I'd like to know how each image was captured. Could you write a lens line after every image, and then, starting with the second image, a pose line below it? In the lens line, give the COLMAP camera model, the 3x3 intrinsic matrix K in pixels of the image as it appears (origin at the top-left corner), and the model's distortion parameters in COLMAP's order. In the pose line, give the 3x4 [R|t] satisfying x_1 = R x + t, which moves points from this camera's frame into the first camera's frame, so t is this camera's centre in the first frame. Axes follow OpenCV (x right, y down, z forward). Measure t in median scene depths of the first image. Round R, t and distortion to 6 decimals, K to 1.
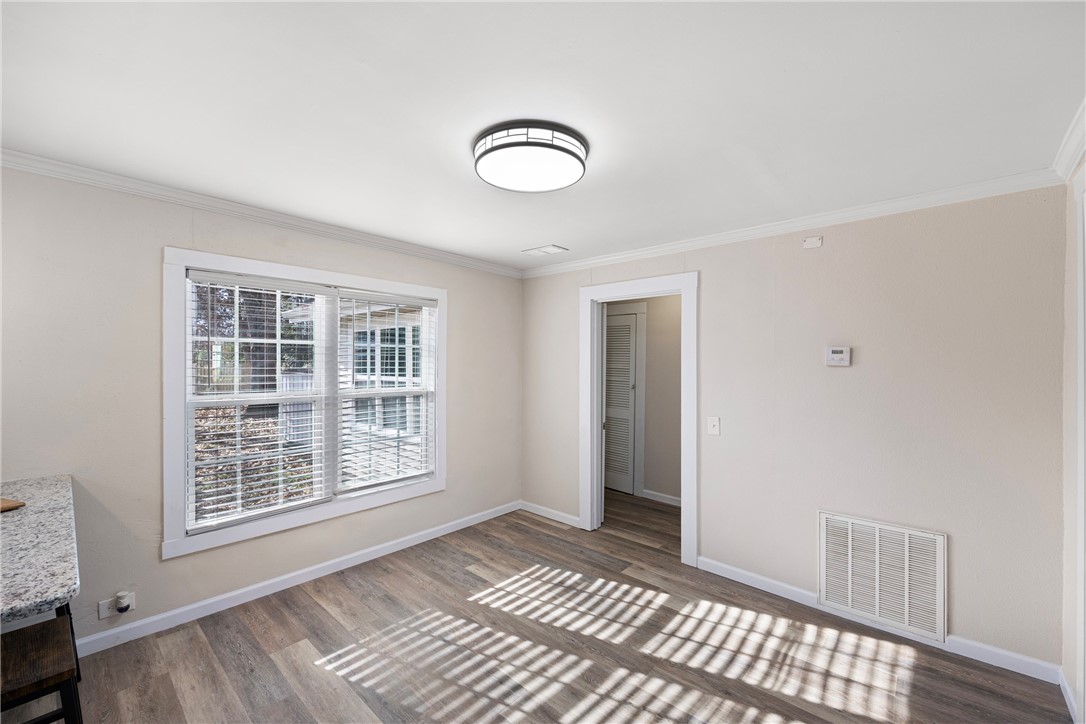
lens RADIAL K [[444.1, 0, 550.2], [0, 444.1, 361.9], [0, 0, 1]] dist [-0.000036, -0.000449]
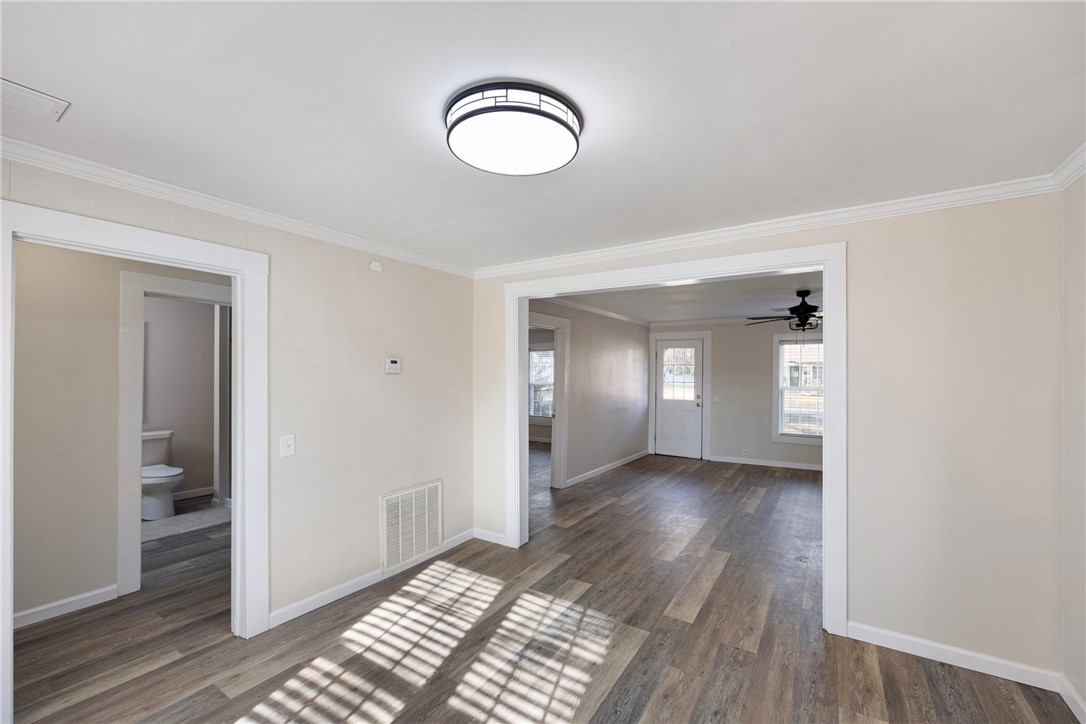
lens RADIAL K [[444.1, 0, 545.5], [0, 444.1, 371.2], [0, 0, 1]] dist [-0.000036, -0.000449]
pose [[-0.157067, 0.000634, 0.987588, -0.693956], [-0.006965, 0.999974, -0.001750, 0.002358], [-0.987563, -0.007153, -0.157059, 0.841810]]
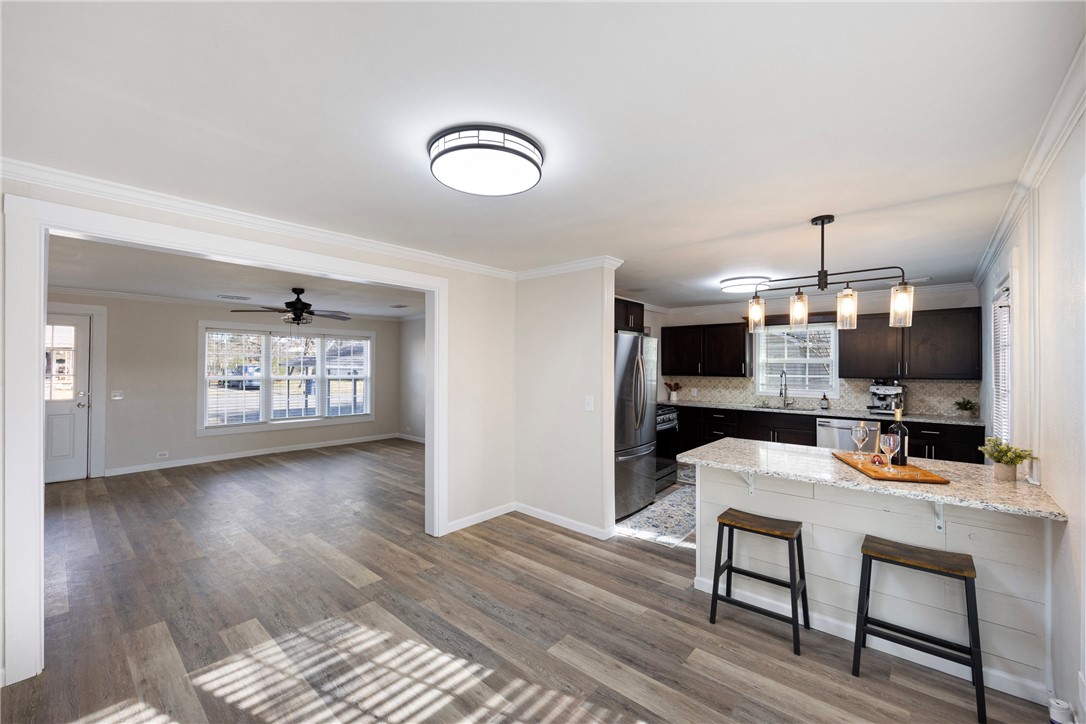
lens RADIAL K [[444.1, 0, 539.6], [0, 444.1, 362.0], [0, 0, 1]] dist [-0.000036, -0.000449]
pose [[-0.999952, -0.008751, -0.004448, -0.125839], [-0.008709, 0.999919, -0.009240, 0.005368], [0.004528, -0.009200, -0.999947, 1.567739]]
